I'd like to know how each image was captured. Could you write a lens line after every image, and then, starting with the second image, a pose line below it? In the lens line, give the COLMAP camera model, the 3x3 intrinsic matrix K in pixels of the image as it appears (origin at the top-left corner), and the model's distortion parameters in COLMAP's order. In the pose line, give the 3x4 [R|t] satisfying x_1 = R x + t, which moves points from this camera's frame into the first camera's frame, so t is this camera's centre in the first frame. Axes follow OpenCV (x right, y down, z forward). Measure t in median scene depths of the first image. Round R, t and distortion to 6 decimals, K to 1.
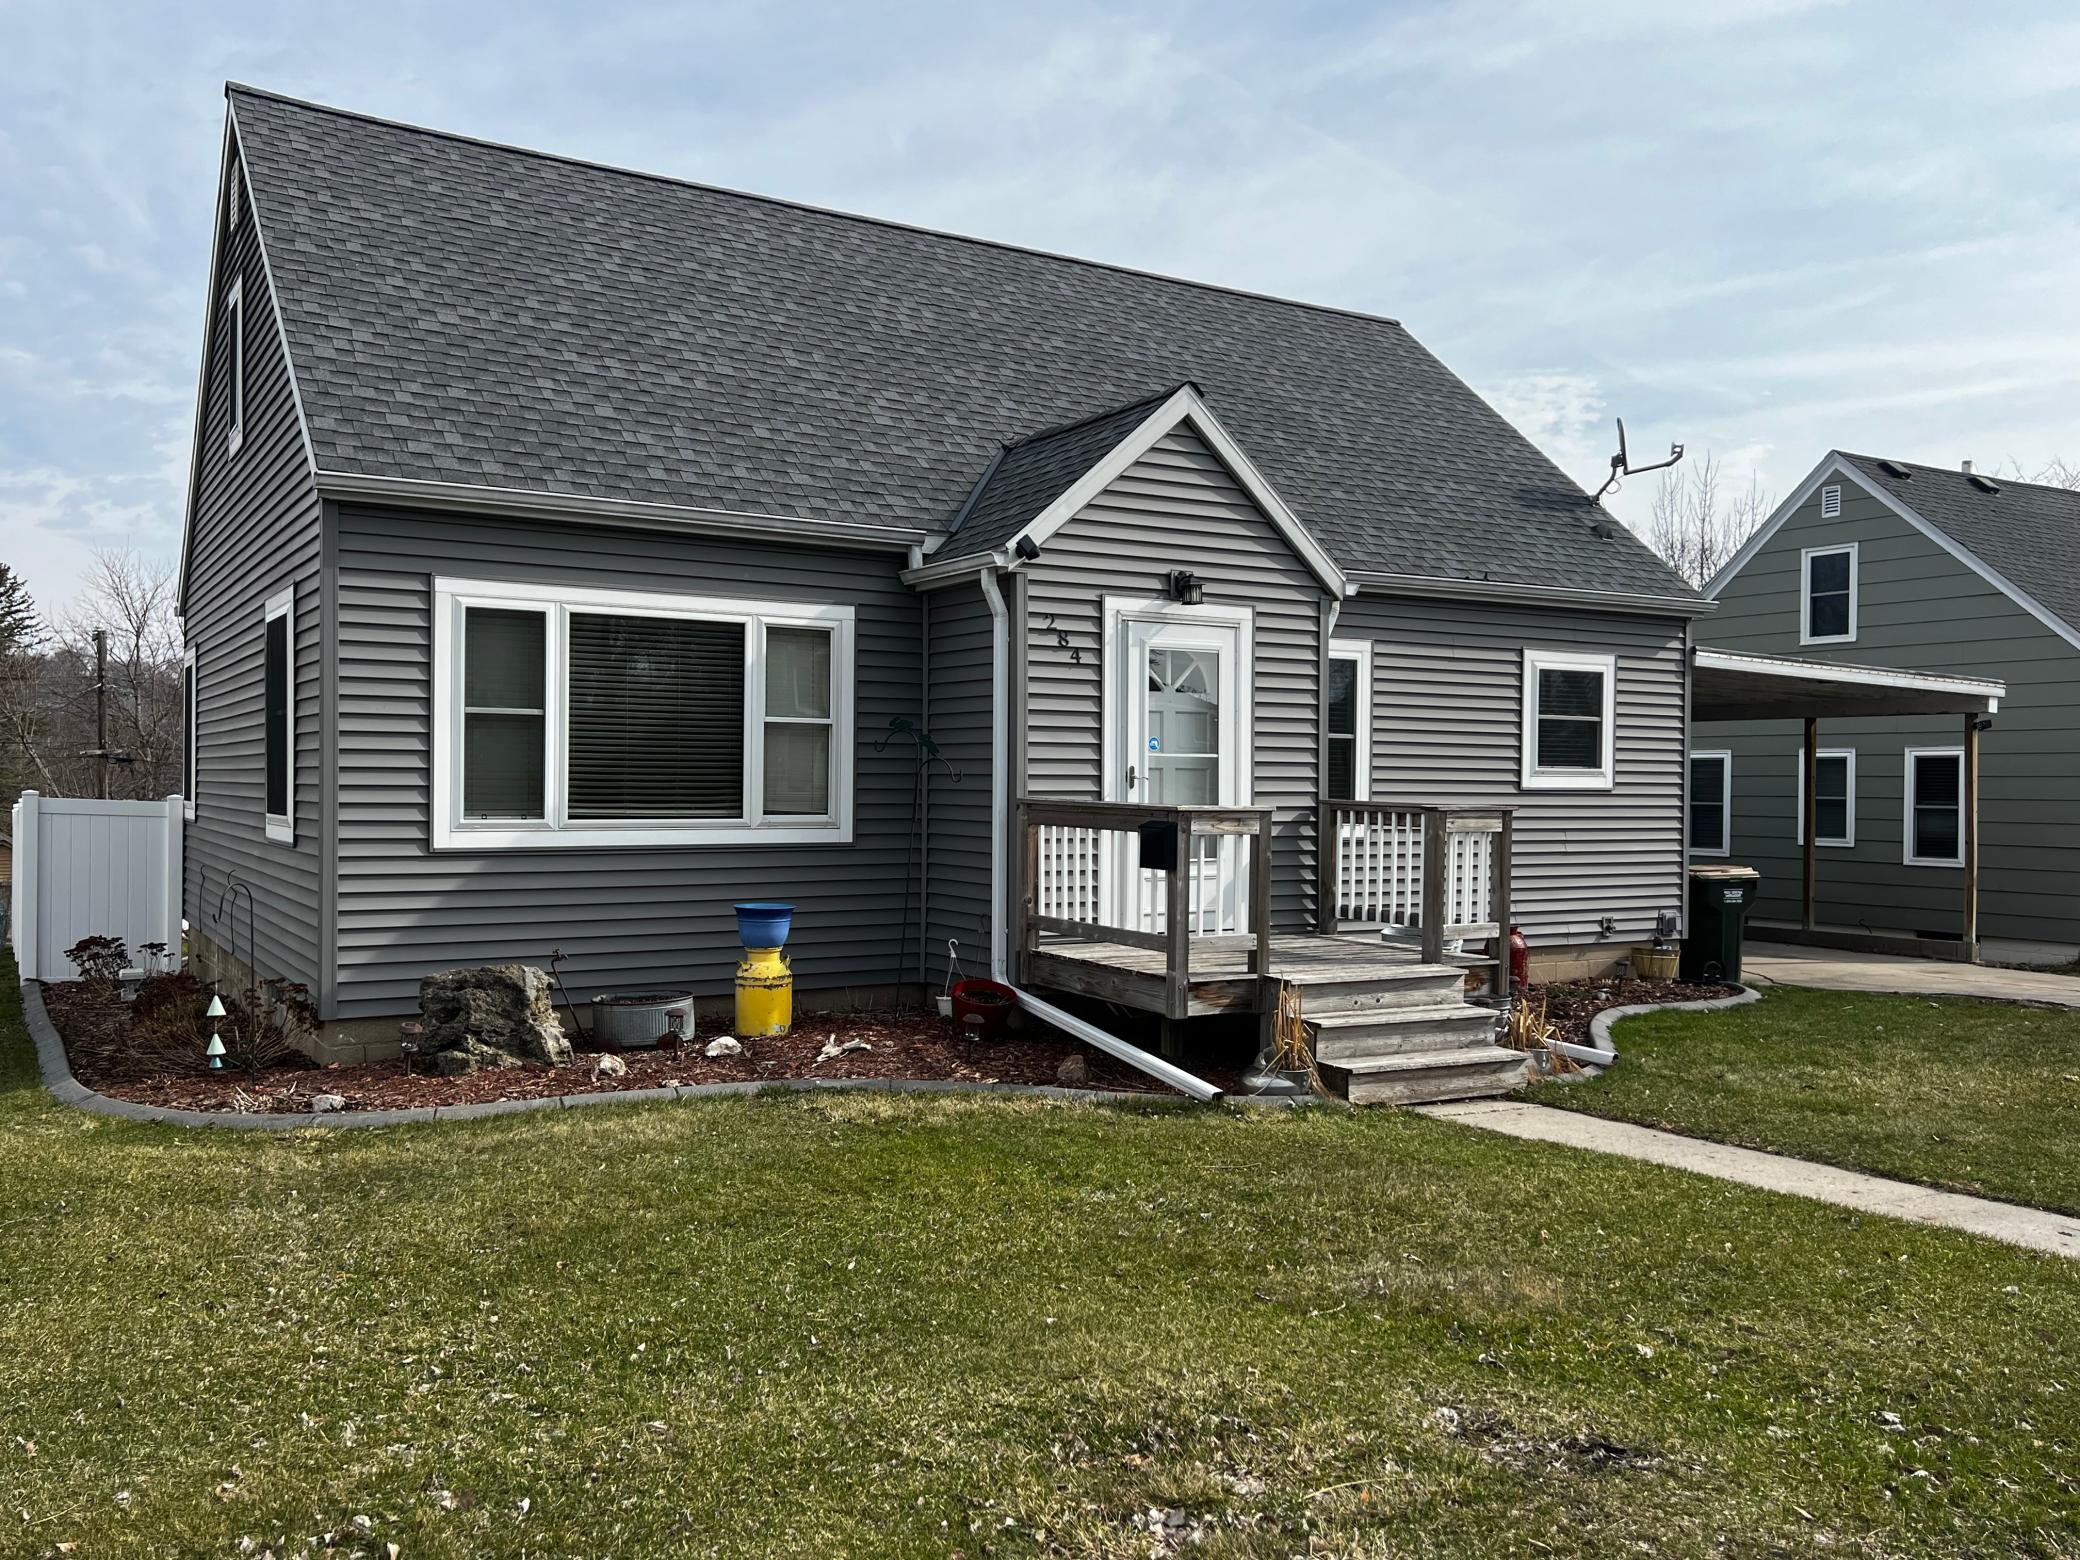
lens RADIAL K [[1650.9, 0, 1039.3], [0, 1650.9, 803.5], [0, 0, 1]] dist [0.171762, -0.295595]
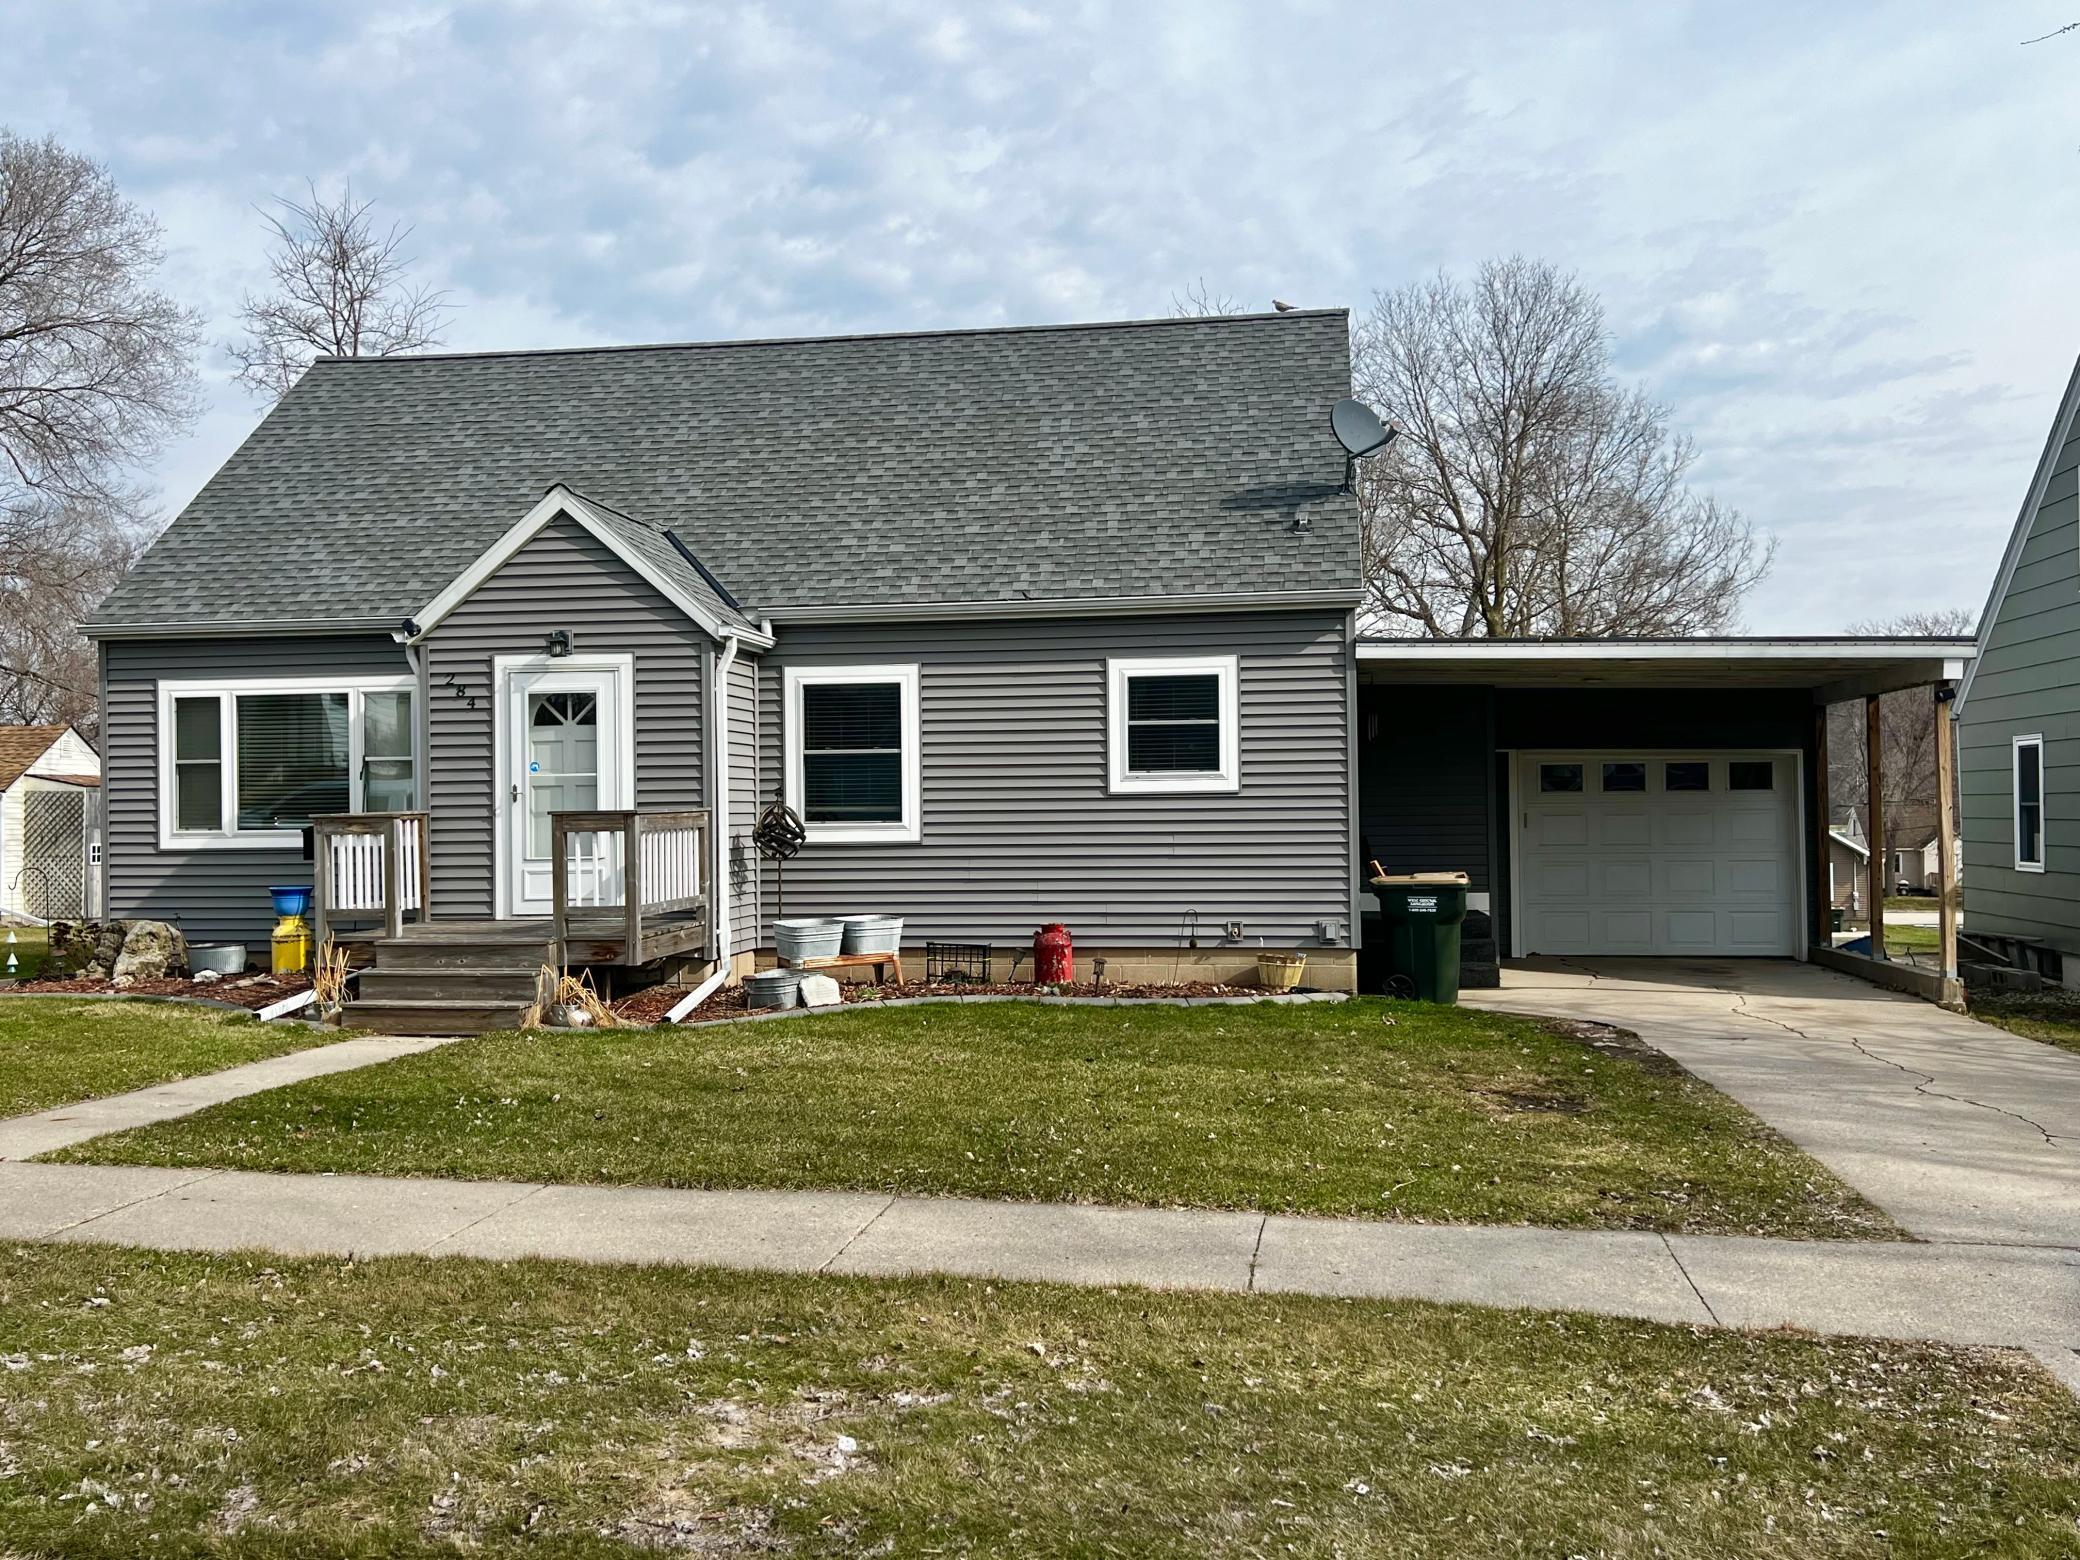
lens RADIAL K [[1778.5, 0, 1064.2], [0, 1778.5, 786.8], [0, 0, 1]] dist [0.159214, -0.310638]
pose [[0.778095, -0.026461, -0.627589, 1.250477], [0.011060, 0.999535, -0.028430, 0.023530], [0.628049, 0.015180, 0.778026, 0.168110]]
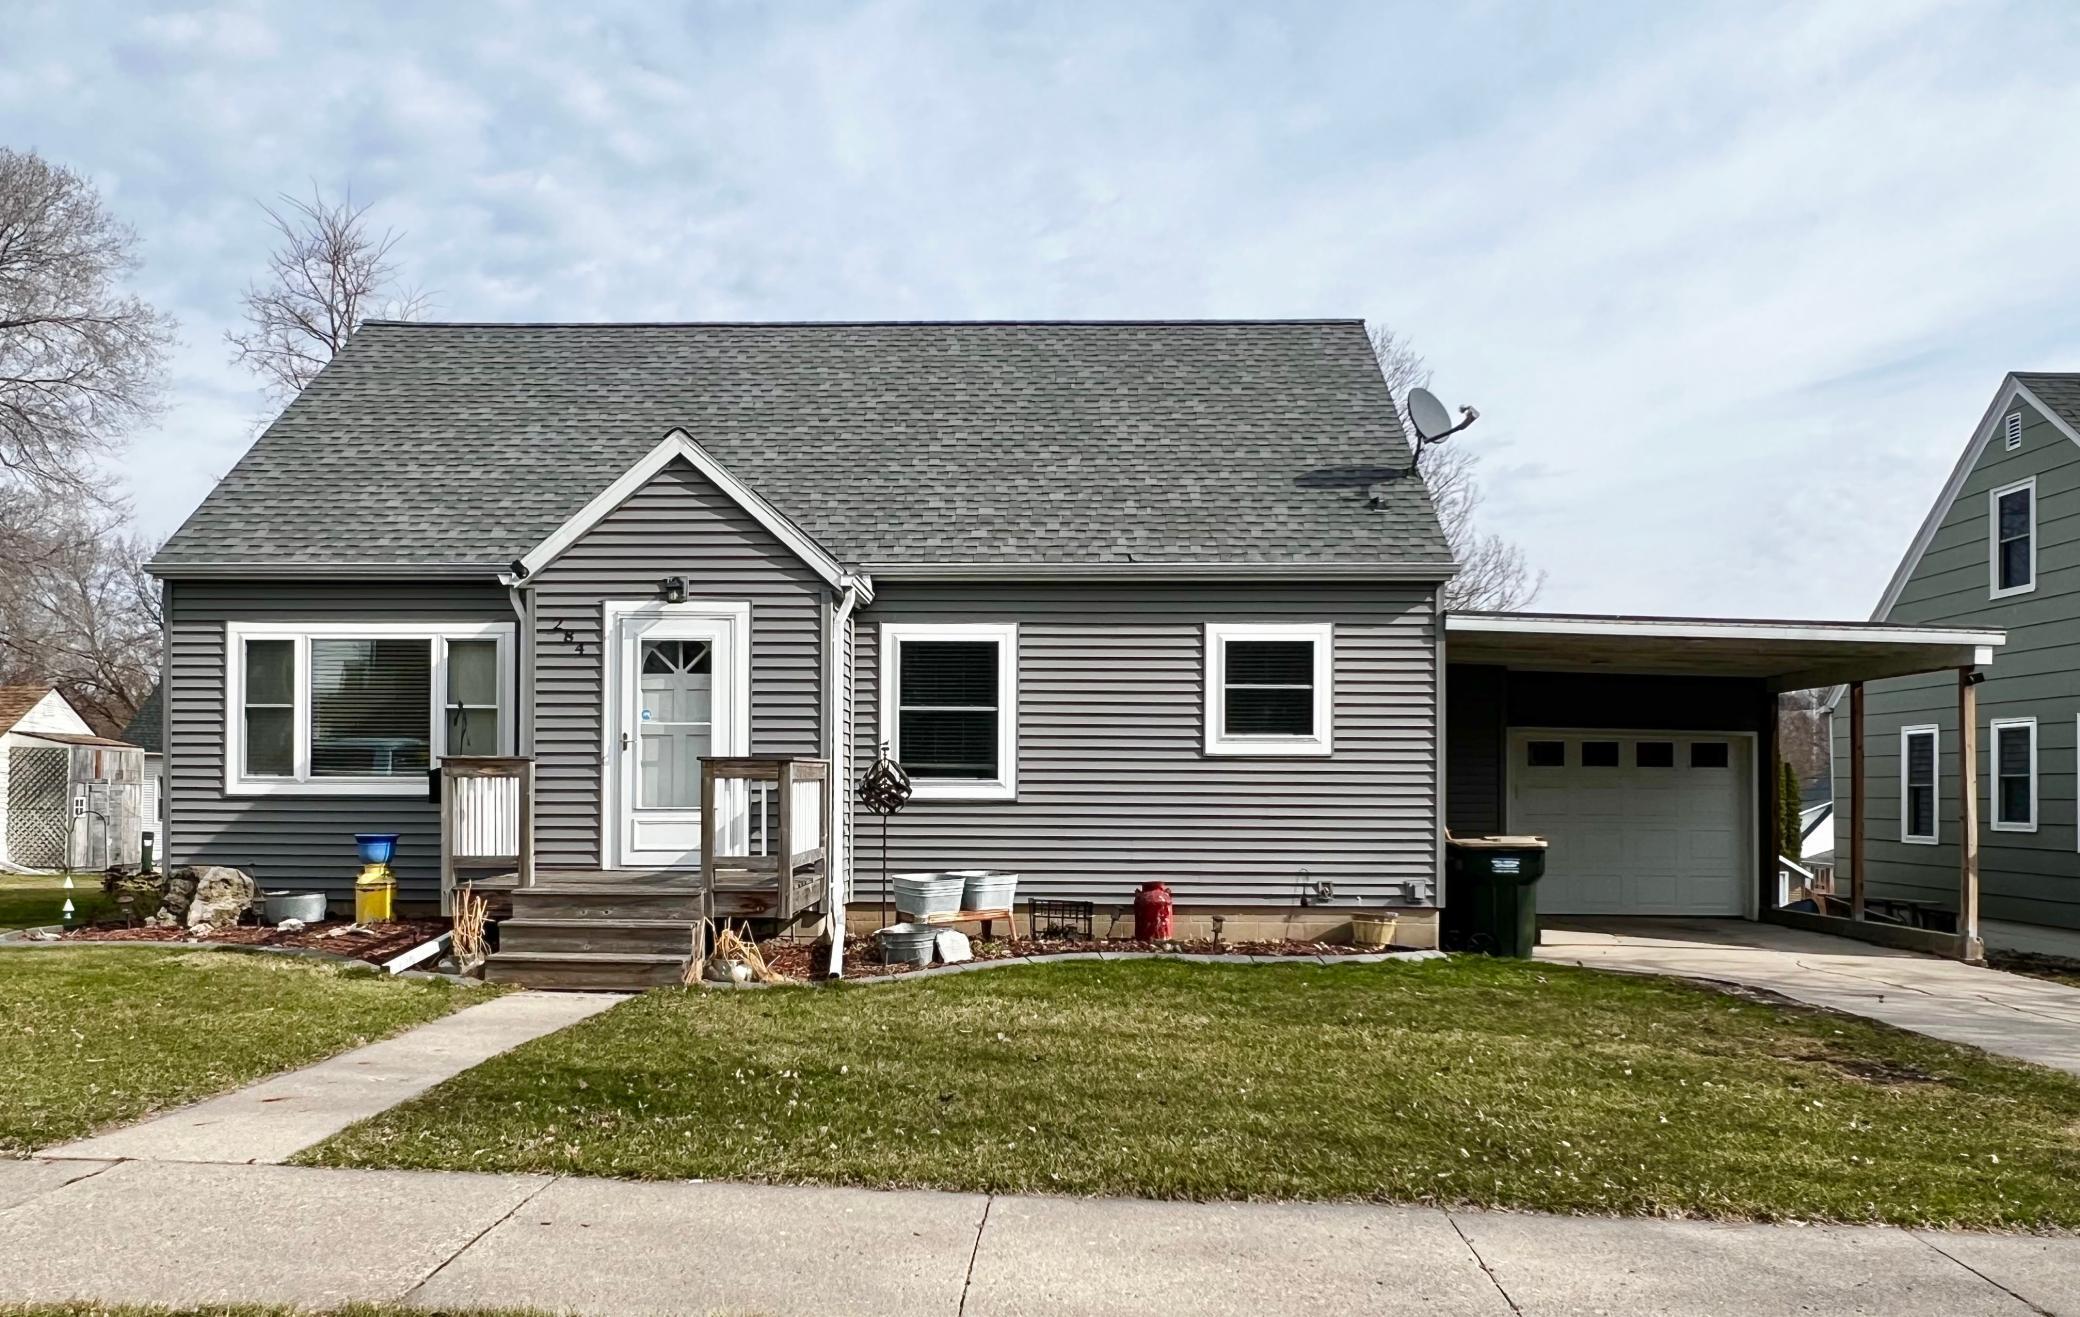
lens RADIAL K [[1464.9, 0, 1037.5], [0, 1464.9, 776.2], [0, 0, 1]] dist [0.006732, -0.000572]
pose [[0.846771, -0.010478, -0.531854, 0.903054], [-0.004097, 0.999648, -0.026216, 0.038303], [0.531941, 0.024378, 0.846430, 0.211705]]
